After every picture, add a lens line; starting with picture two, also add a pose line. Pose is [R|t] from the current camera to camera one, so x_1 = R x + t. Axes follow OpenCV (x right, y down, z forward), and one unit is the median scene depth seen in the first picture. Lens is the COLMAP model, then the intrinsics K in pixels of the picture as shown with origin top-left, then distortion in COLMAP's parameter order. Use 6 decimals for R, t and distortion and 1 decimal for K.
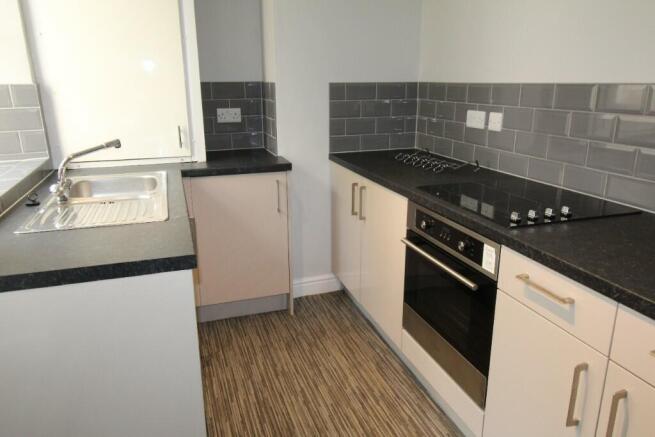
lens RADIAL K [[472.1, 0, 327.5], [0, 472.1, 218.5], [0, 0, 1]] dist [0.005121, -0.000033]
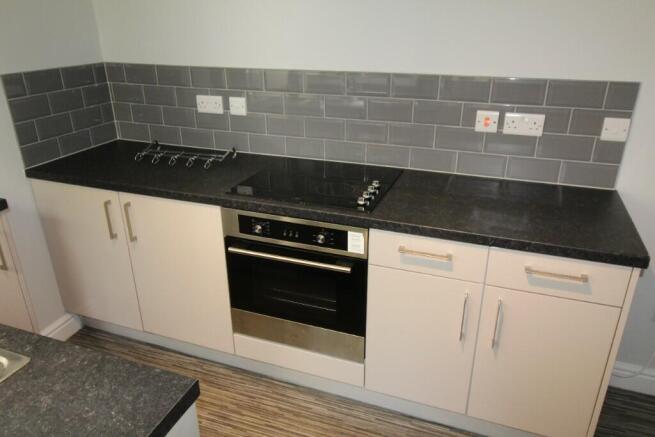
lens RADIAL K [[472.1, 0, 327.5], [0, 472.1, 218.5], [0, 0, 1]] dist [0.005121, -0.000033]
pose [[0.625710, -0.306868, 0.717161, -0.303993], [0.222145, 0.951401, 0.213280, -0.138934], [-0.747756, 0.025862, 0.663470, 0.176611]]
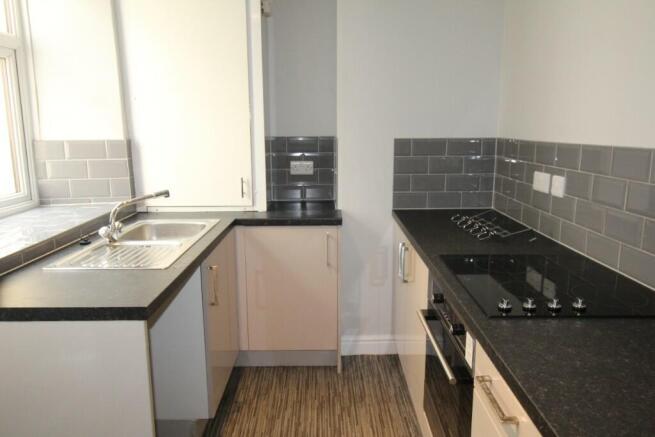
lens RADIAL K [[472.1, 0, 327.5], [0, 472.1, 218.5], [0, 0, 1]] dist [0.005121, -0.000033]
pose [[0.948967, 0.061006, -0.309417, 0.210837], [-0.089374, 0.992912, -0.078341, -0.037338], [0.302445, 0.101997, 0.947694, 0.050542]]
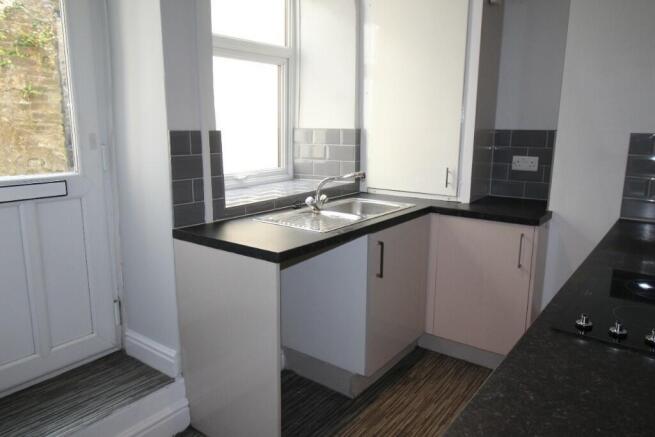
lens RADIAL K [[472.1, 0, 327.5], [0, 472.1, 218.5], [0, 0, 1]] dist [0.005121, -0.000033]
pose [[0.569578, 0.170946, -0.803965, 0.438535], [-0.242266, 0.969595, 0.034528, -0.051756], [0.785423, 0.175107, 0.593674, 0.145812]]
